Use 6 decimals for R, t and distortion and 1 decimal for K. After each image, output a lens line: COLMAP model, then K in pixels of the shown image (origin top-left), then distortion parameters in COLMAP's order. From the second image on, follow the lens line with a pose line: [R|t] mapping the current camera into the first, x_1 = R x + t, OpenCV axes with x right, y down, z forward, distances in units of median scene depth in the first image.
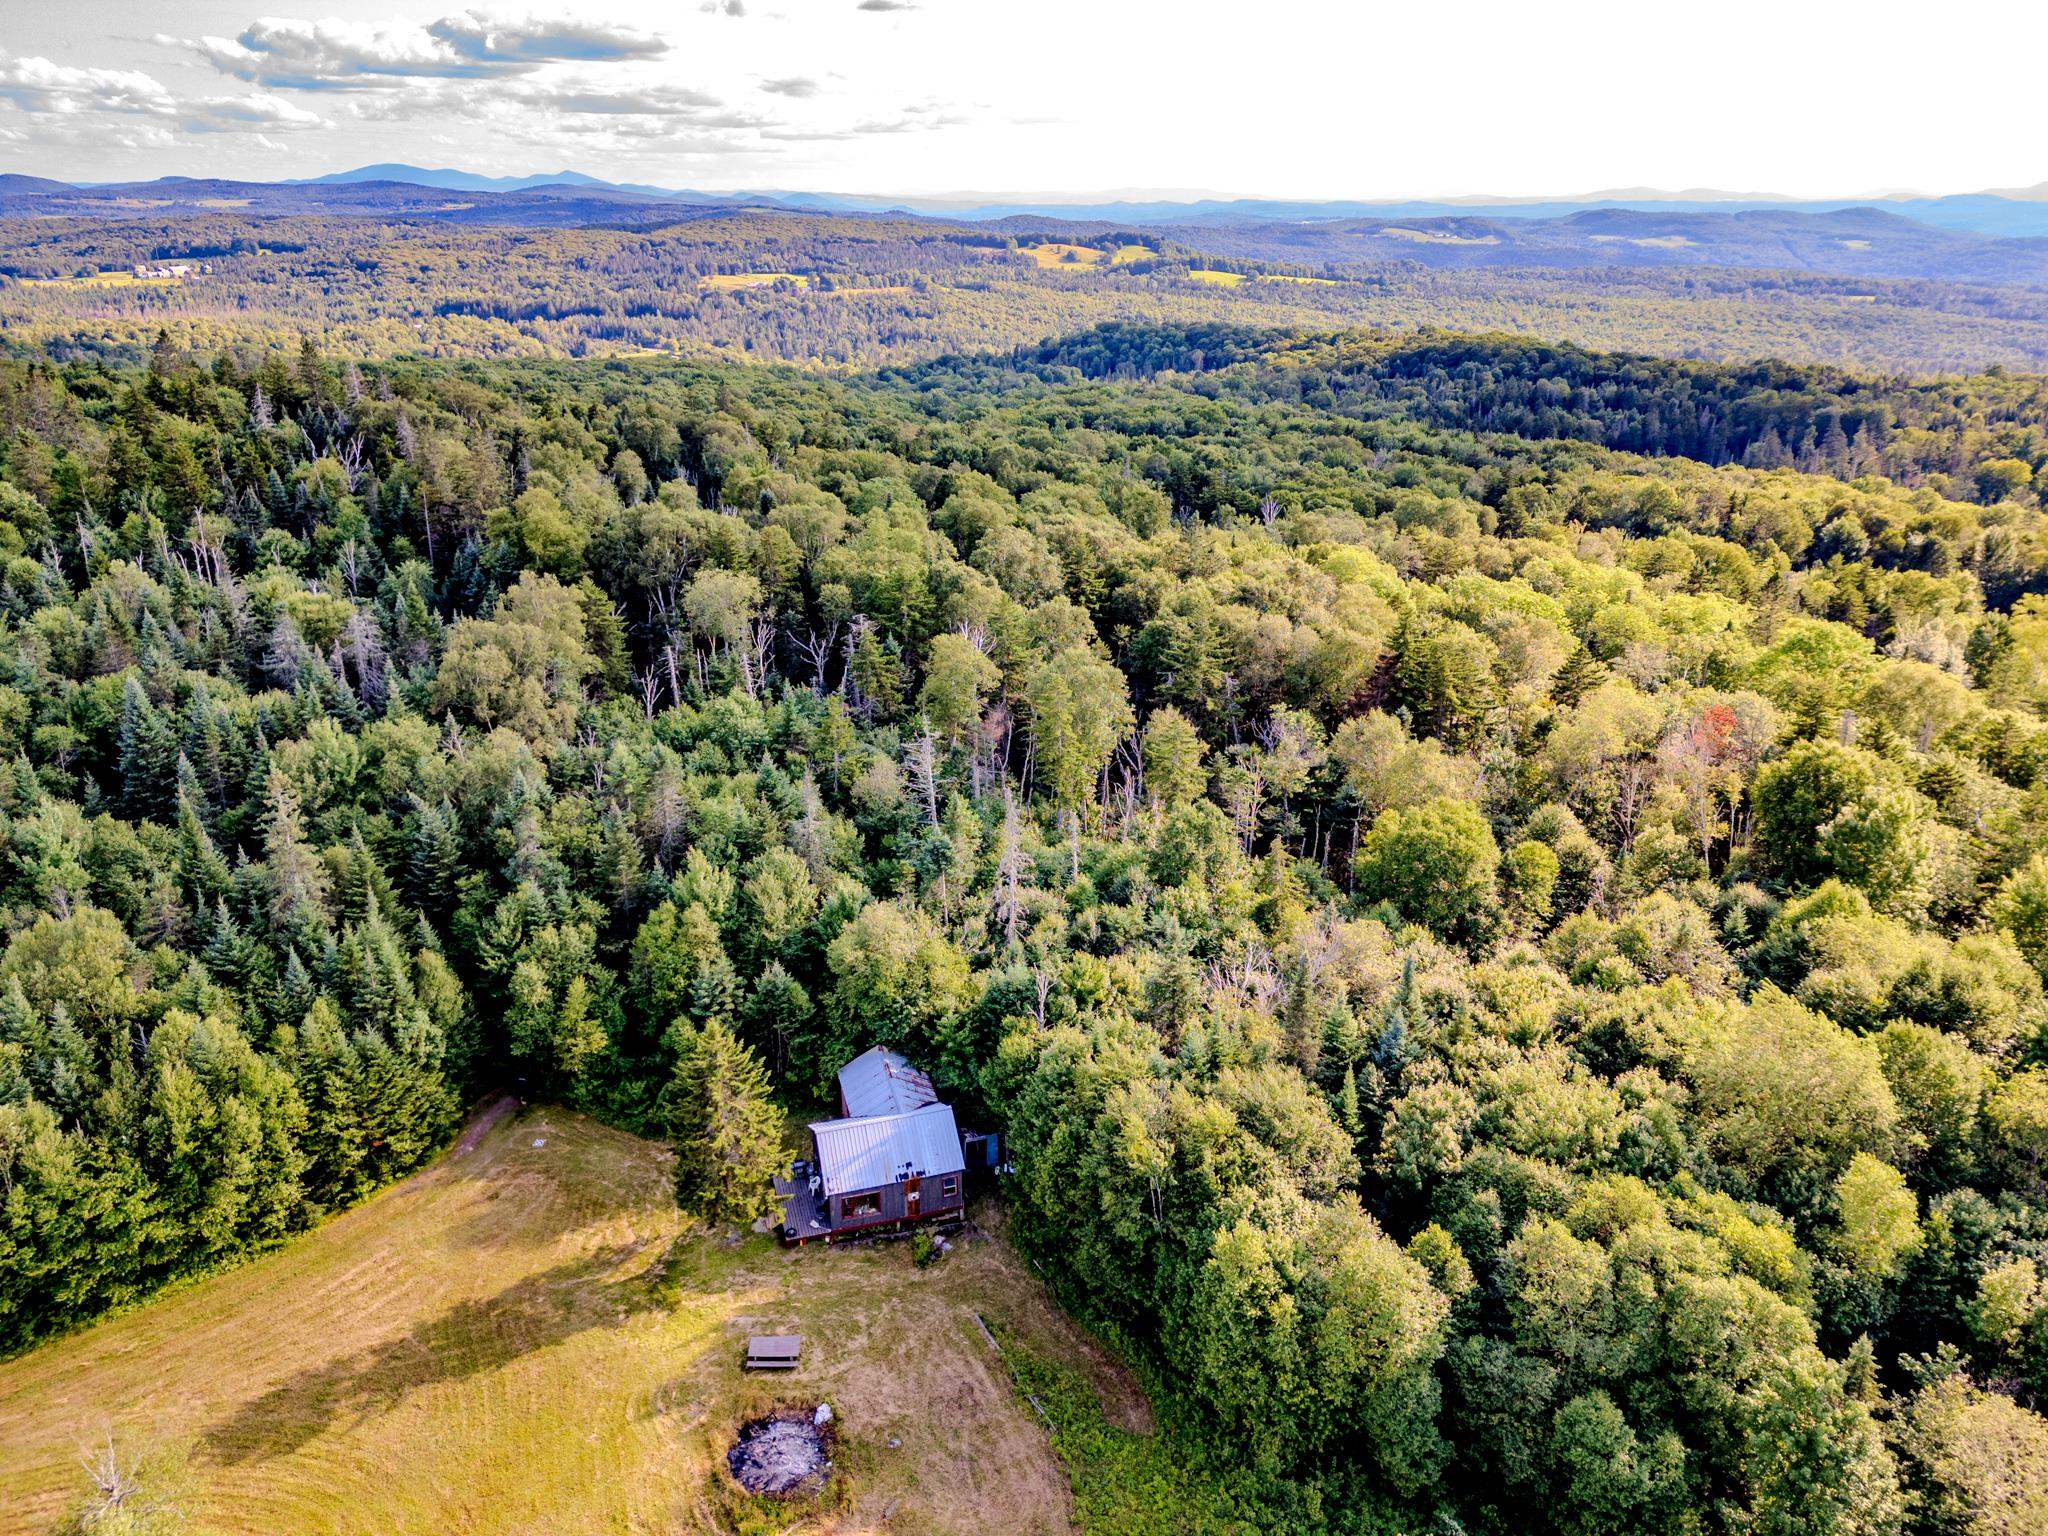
lens RADIAL K [[1442.6, 0, 1021.6], [0, 1442.6, 717.7], [0, 0, 1]] dist [0.071862, -0.079502]
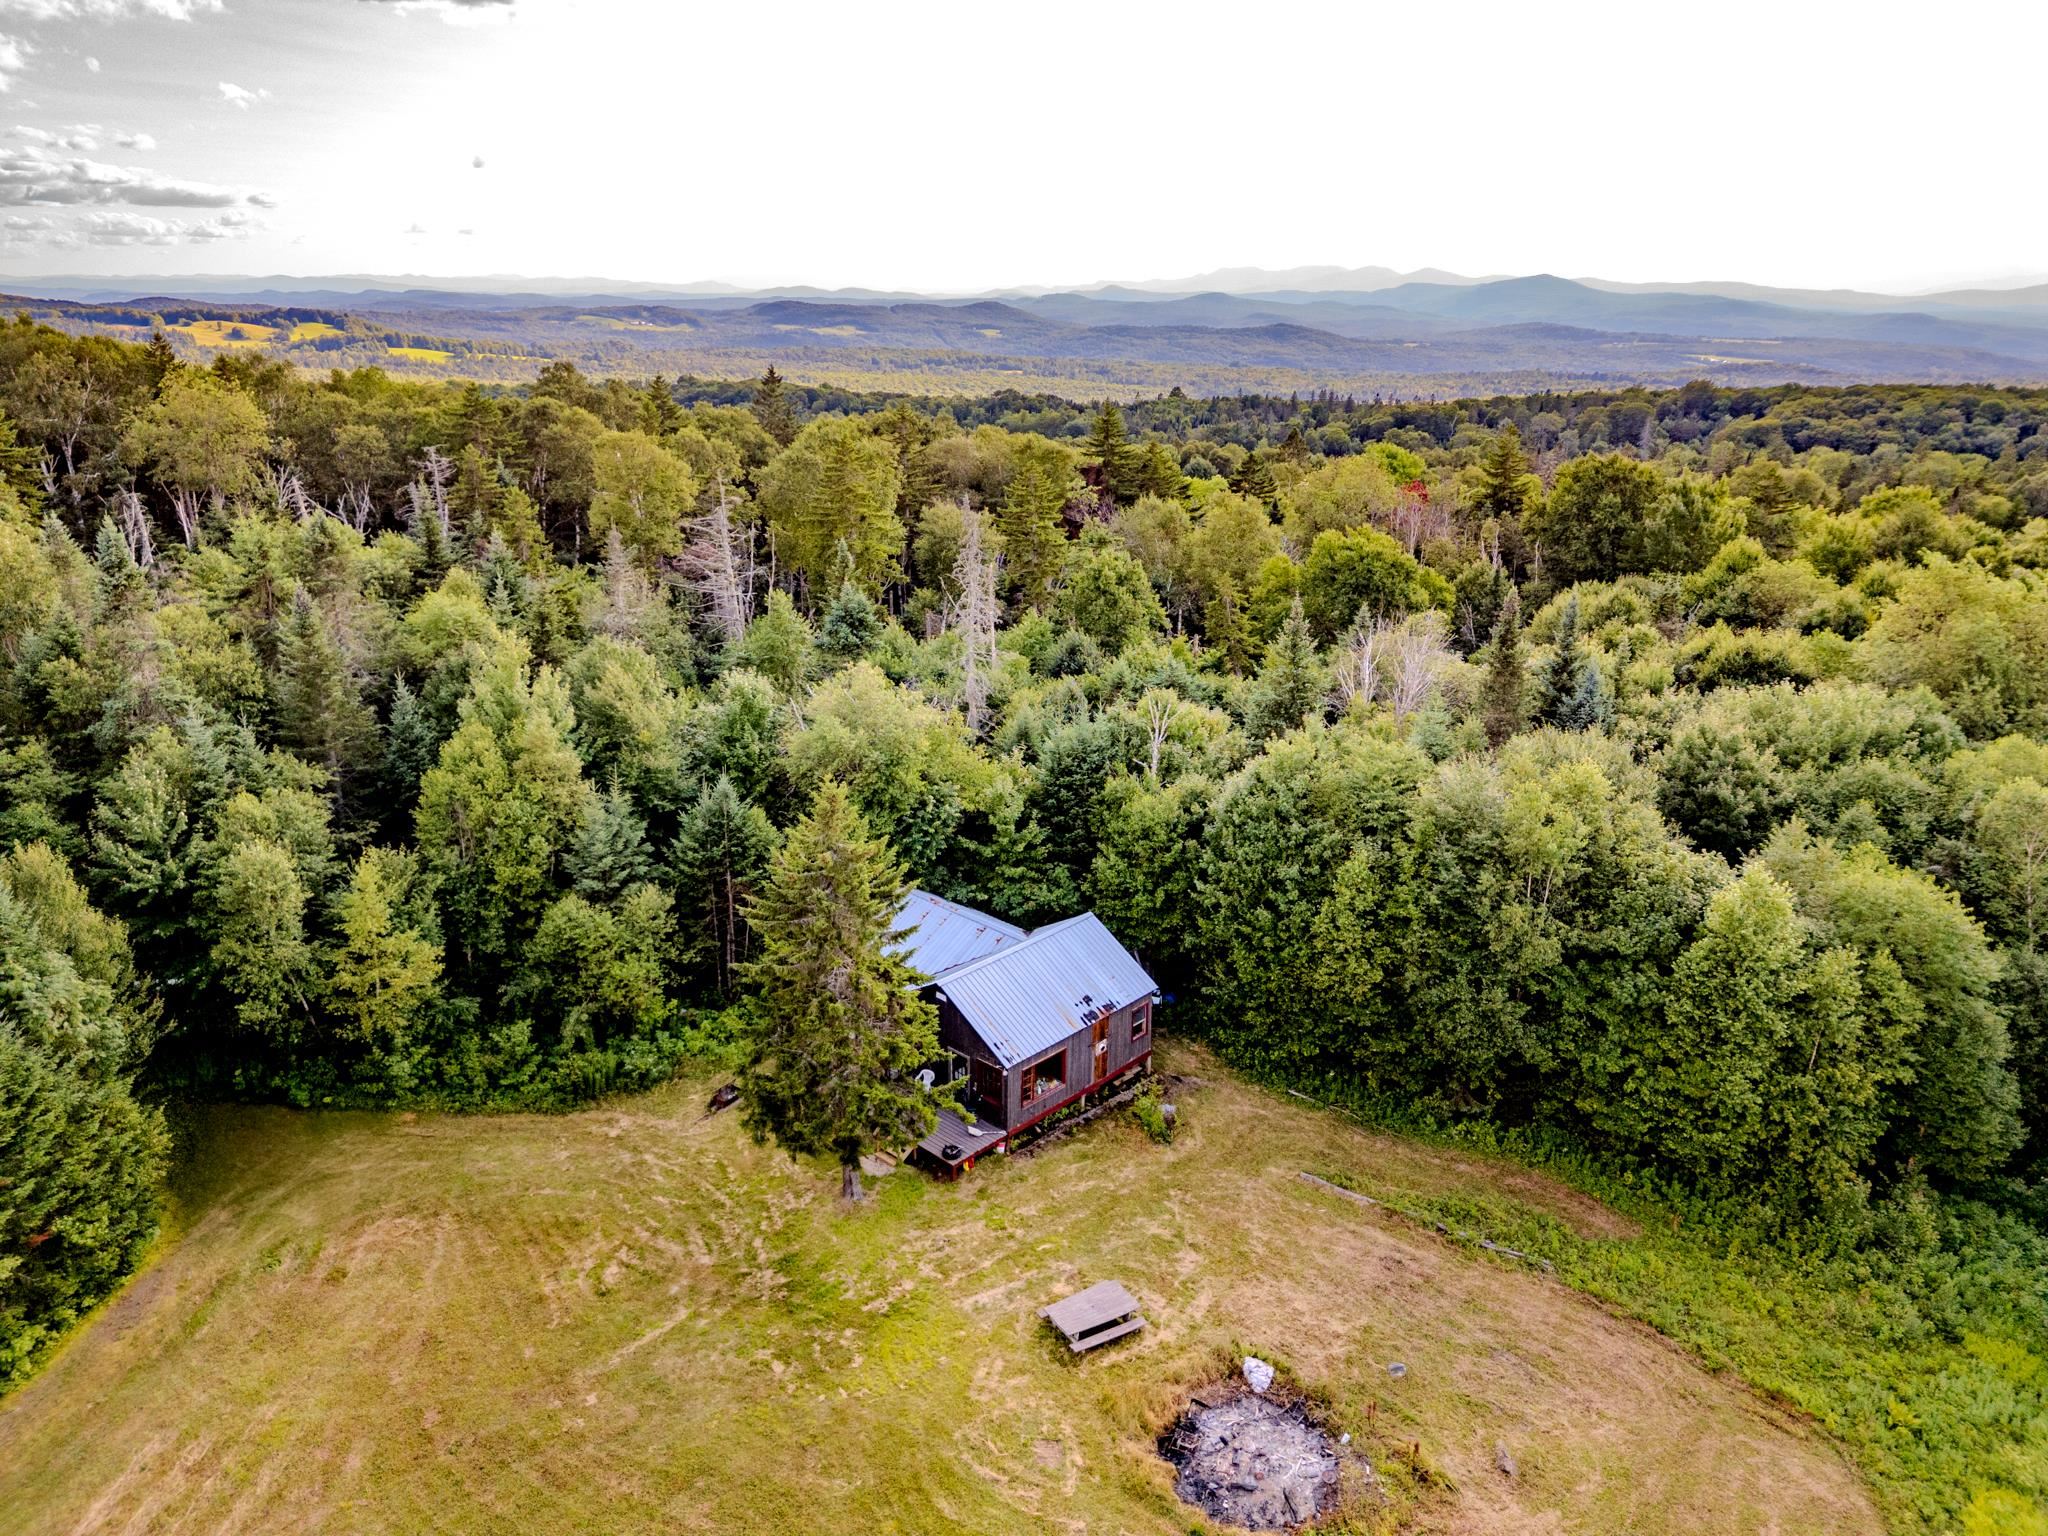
lens RADIAL K [[1421.8, 0, 1034.6], [0, 1421.8, 764.6], [0, 0, 1]] dist [0.081414, -0.084539]
pose [[0.867027, -0.152789, 0.474256, -0.347241], [0.161635, 0.986597, 0.022349, 0.179325], [-0.471315, 0.057279, 0.880103, 0.438485]]
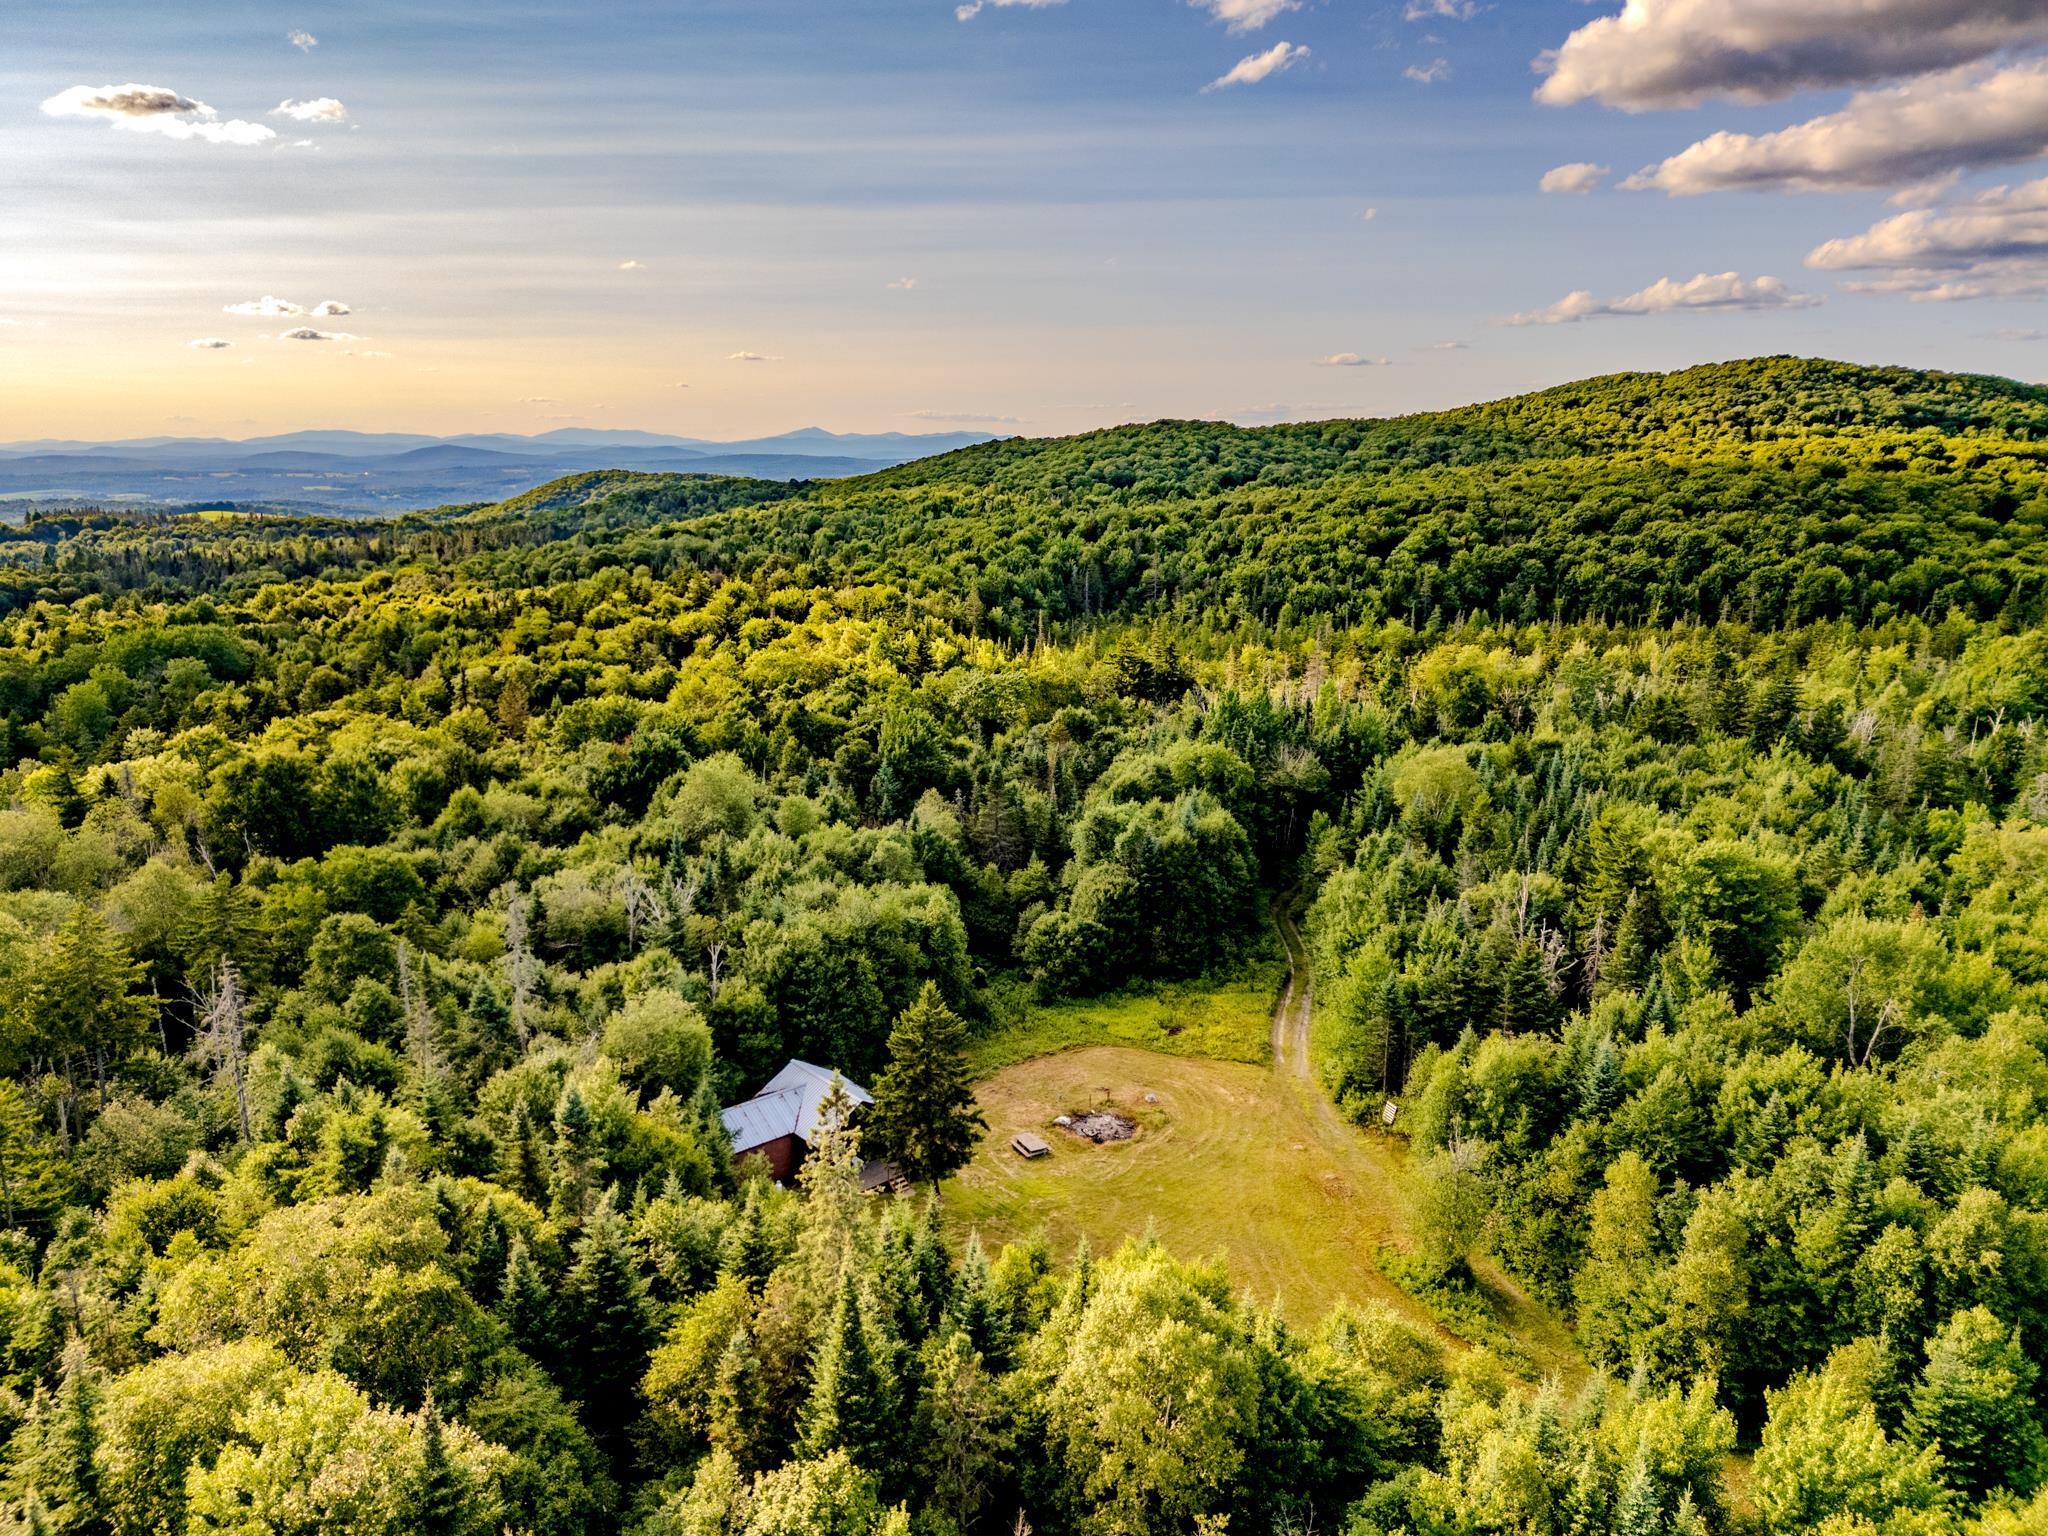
lens RADIAL K [[1421.8, 0, 1034.6], [0, 1421.8, 764.6], [0, 0, 1]] dist [0.081414, -0.084539]
pose [[-0.428375, -0.202086, 0.880713, -1.015835], [0.295663, 0.889670, 0.347951, -0.251474], [-0.853860, 0.409448, -0.321364, 1.063209]]
